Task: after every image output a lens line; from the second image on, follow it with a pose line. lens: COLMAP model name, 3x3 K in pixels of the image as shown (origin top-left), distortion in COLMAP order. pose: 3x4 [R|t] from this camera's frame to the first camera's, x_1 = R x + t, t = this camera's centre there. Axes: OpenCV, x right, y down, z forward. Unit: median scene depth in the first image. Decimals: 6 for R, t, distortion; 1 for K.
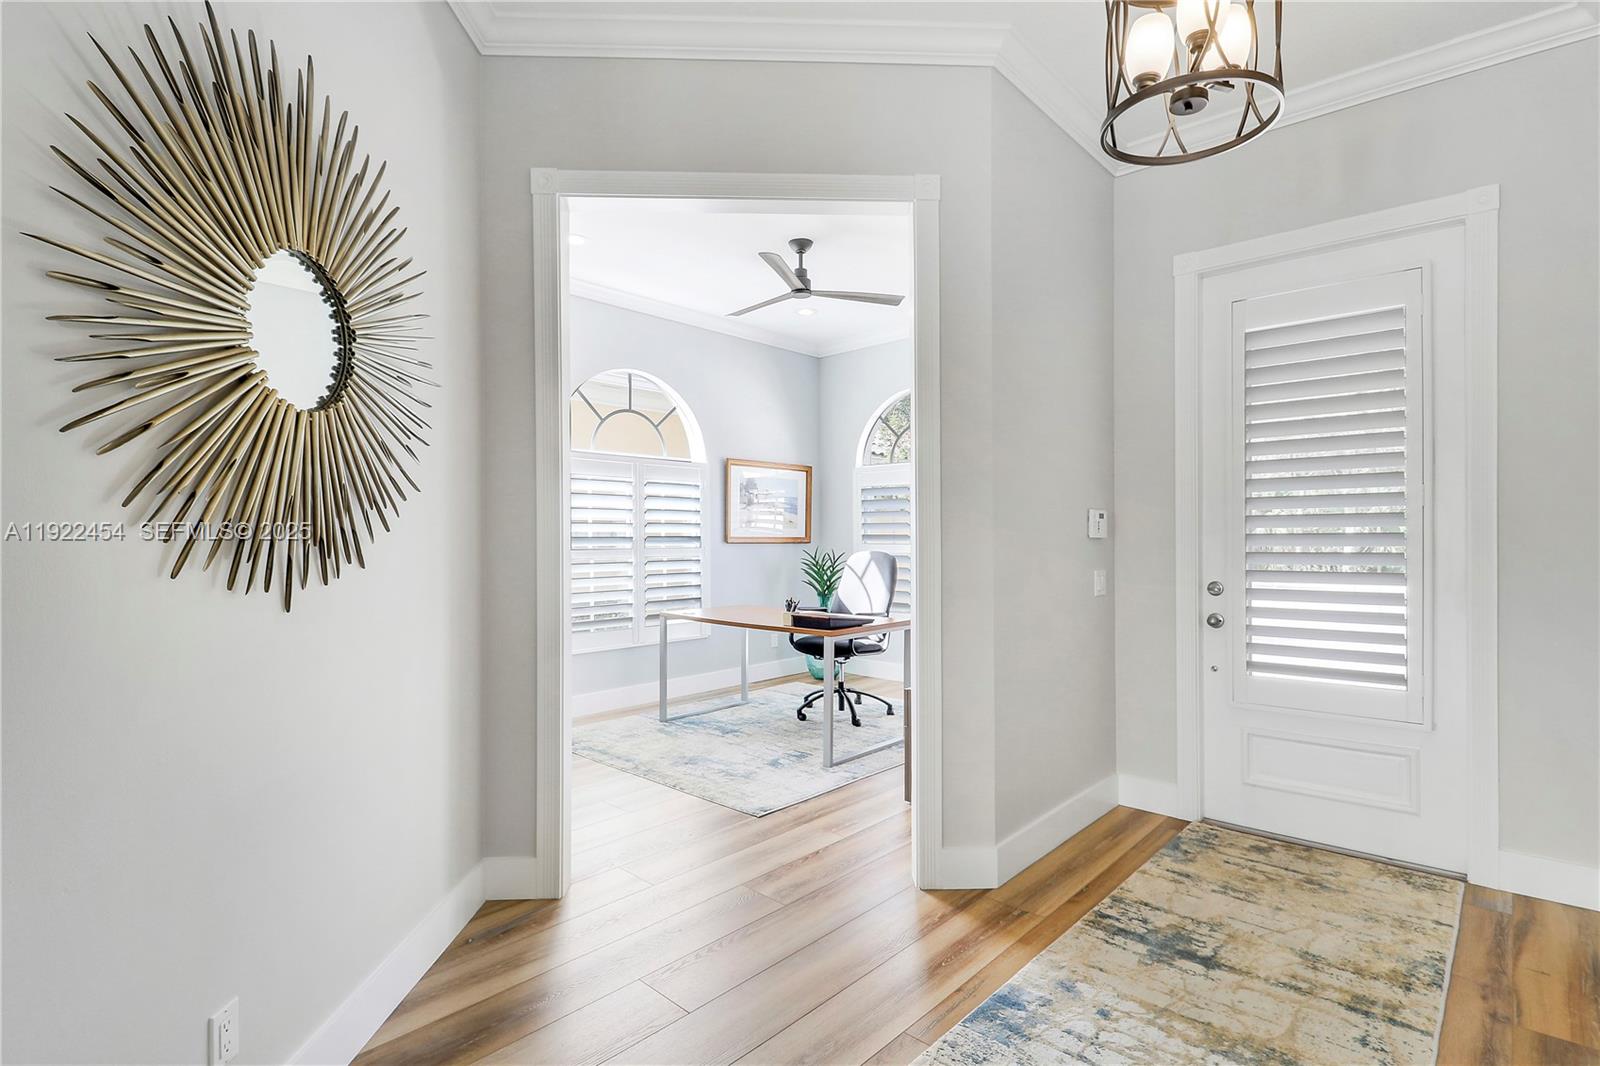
lens RADIAL K [[774.1, 0, 816.4], [0, 774.1, 542.9], [0, 0, 1]] dist [-0.011455, -0.004637]
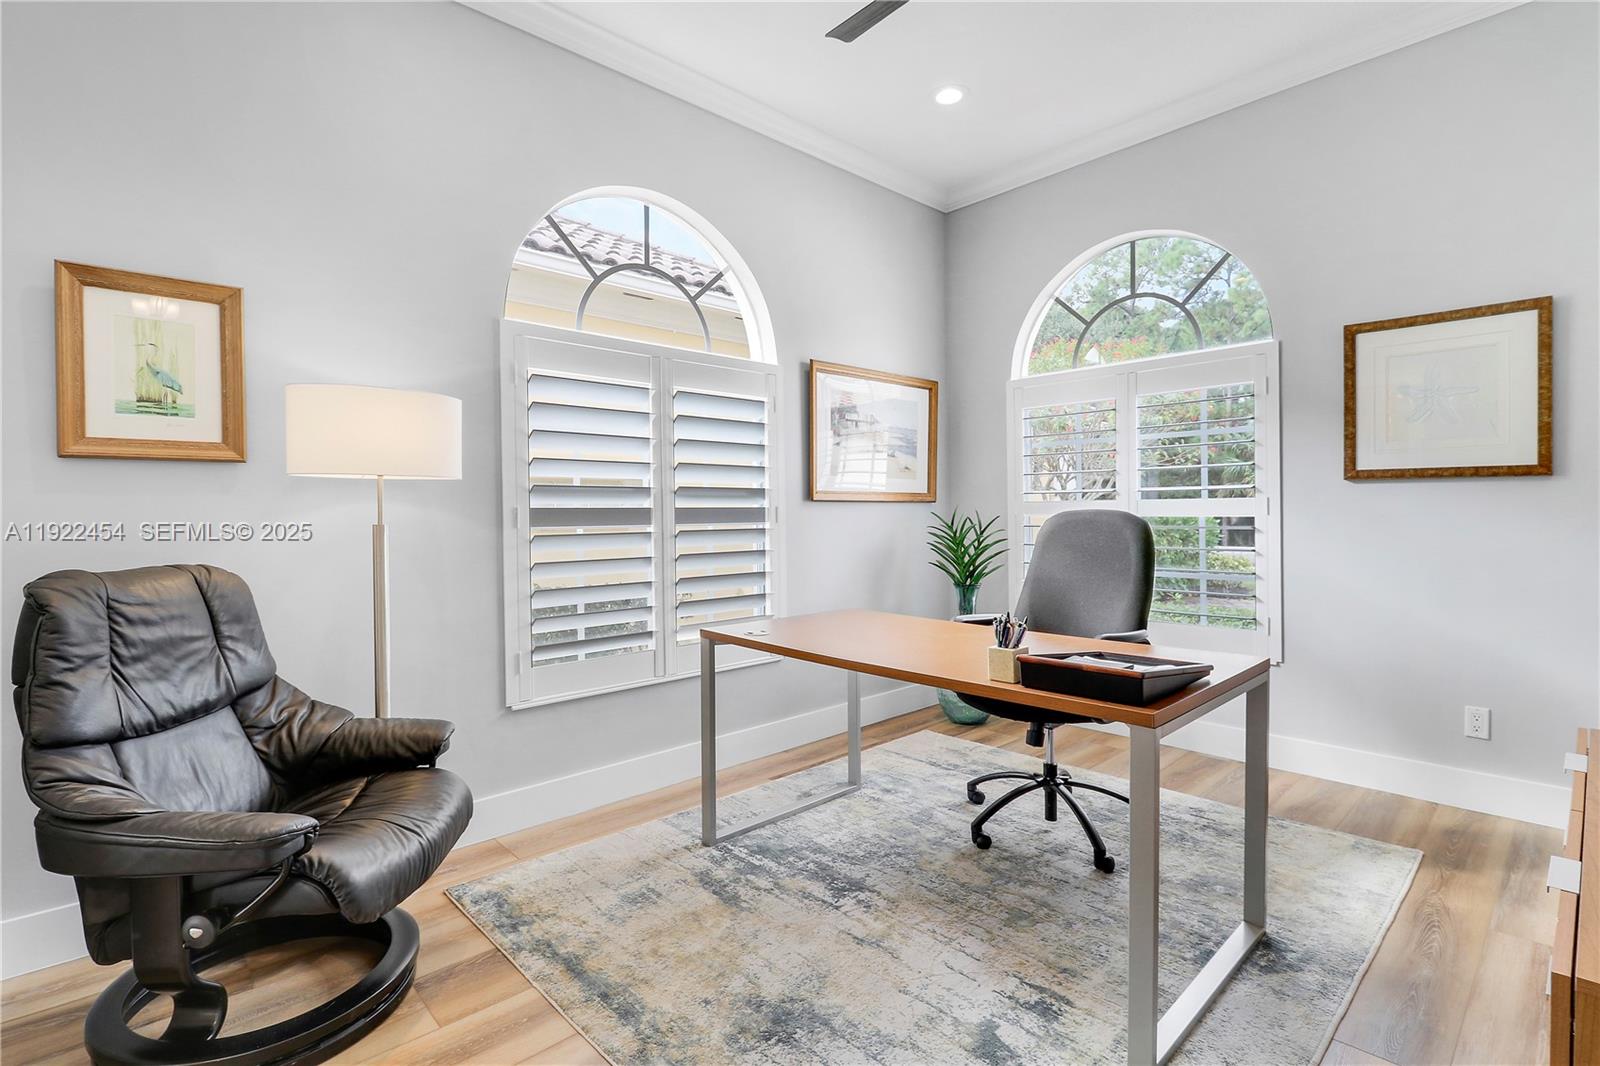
lens RADIAL K [[774.1, 0, 787.4], [0, 774.1, 526.9], [0, 0, 1]] dist [-0.011455, -0.004637]
pose [[0.995724, -0.005814, -0.092193, -0.085378], [0.007101, 0.999882, 0.013640, 0.012641], [0.092103, -0.014236, 0.995648, 0.434256]]
